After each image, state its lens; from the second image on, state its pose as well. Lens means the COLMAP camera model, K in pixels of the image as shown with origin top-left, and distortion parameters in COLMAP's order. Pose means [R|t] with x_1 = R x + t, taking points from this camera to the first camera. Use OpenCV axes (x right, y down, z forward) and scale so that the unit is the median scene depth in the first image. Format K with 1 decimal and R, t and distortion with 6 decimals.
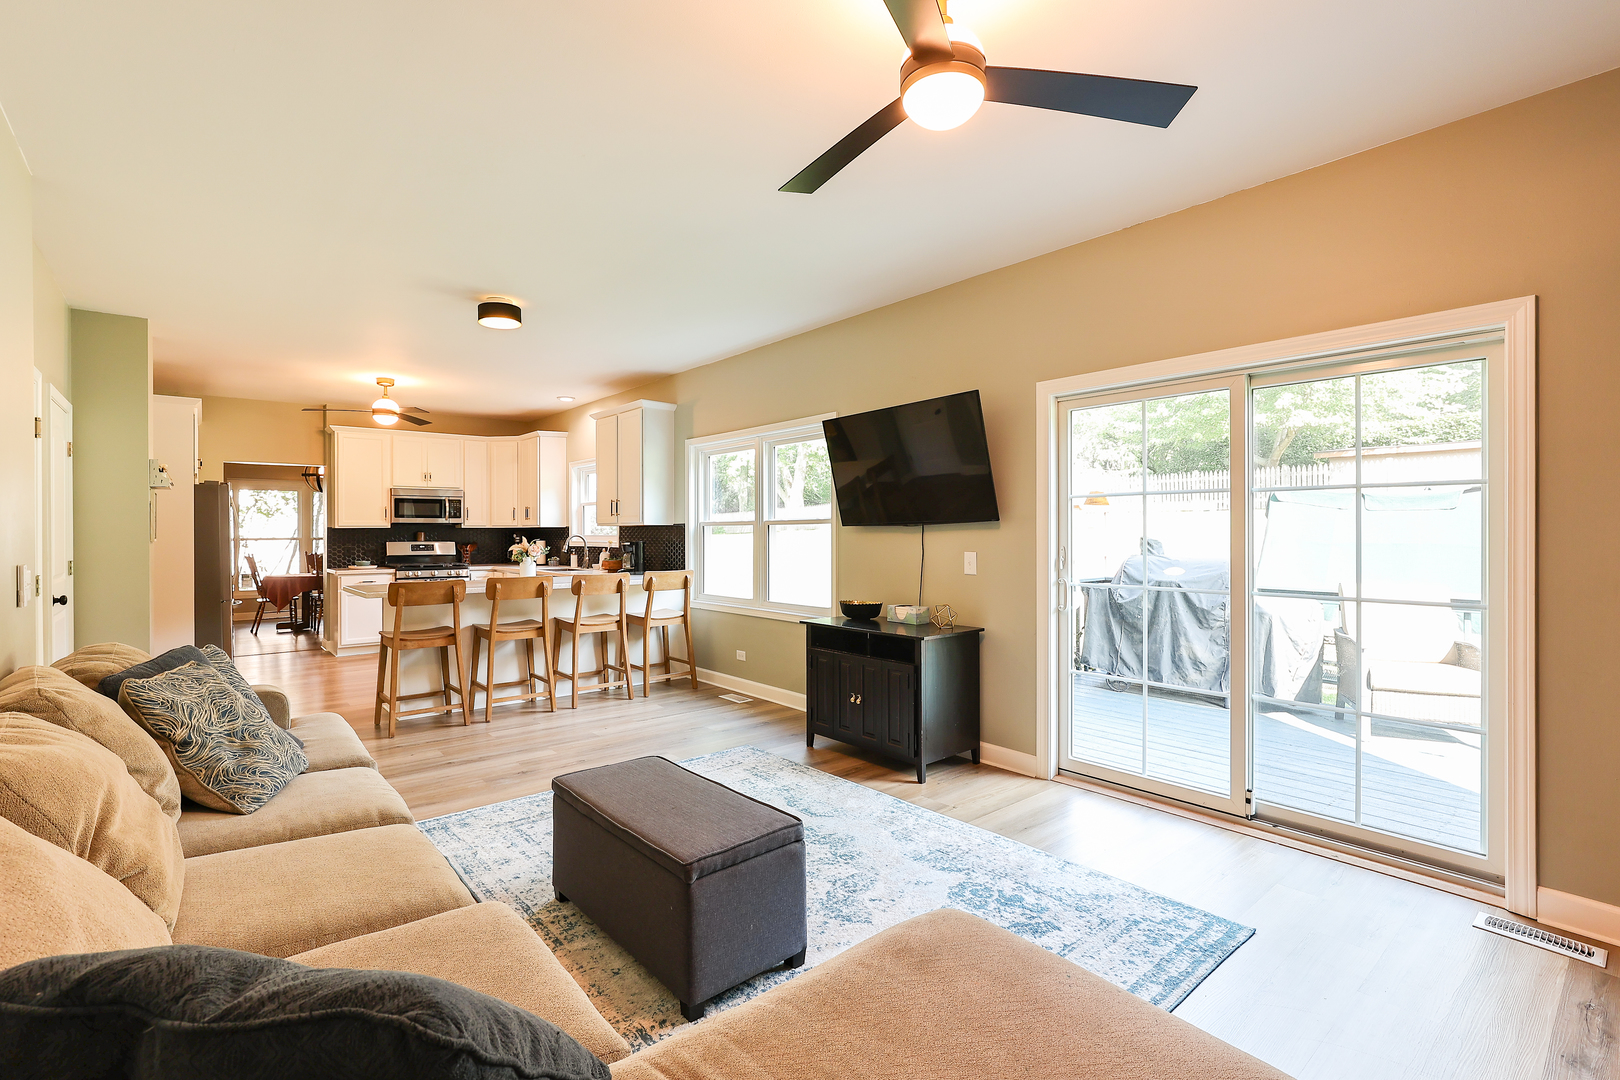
lens RADIAL K [[743.0, 0, 810.0], [0, 743.0, 540.0], [0, 0, 1]] dist [0.000381, 0.000091]
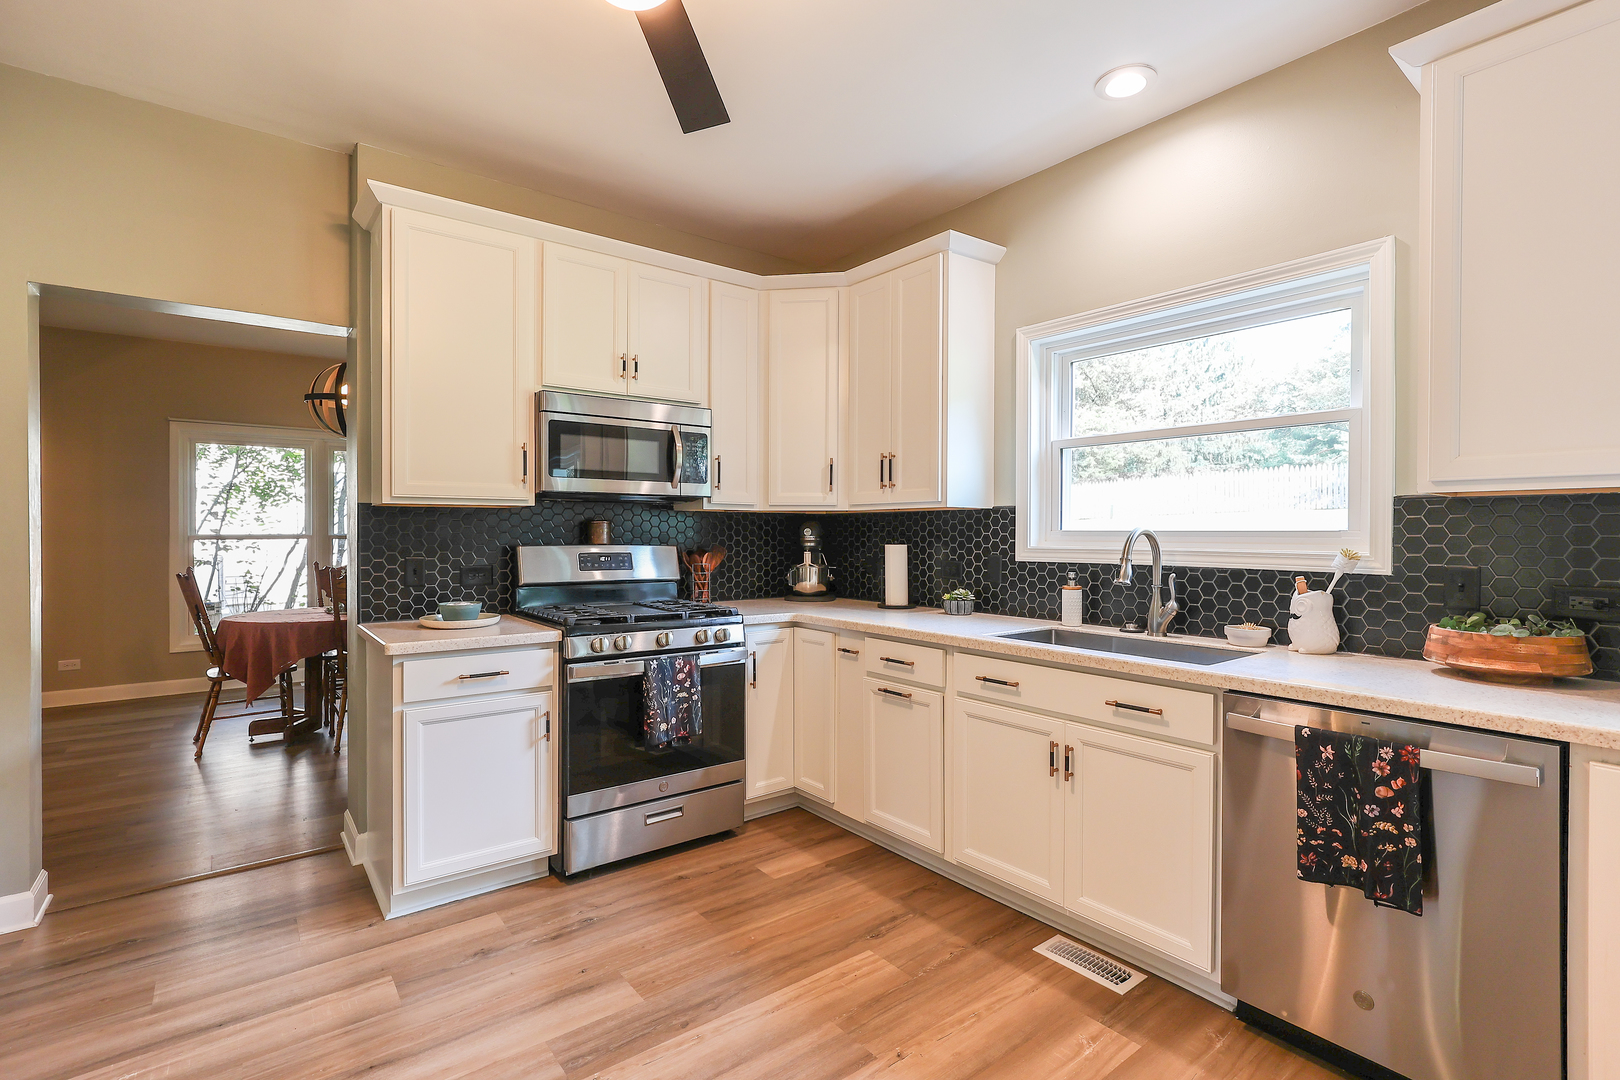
lens RADIAL K [[773.1, 0, 810.0], [0, 773.1, 540.0], [0, 0, 1]] dist [-0.004167, -0.000532]
pose [[0.998958, 0.002859, -0.045543, -0.396176], [-0.002794, 0.999995, 0.001497, -0.001312], [0.045547, -0.001368, 0.998961, 0.607893]]
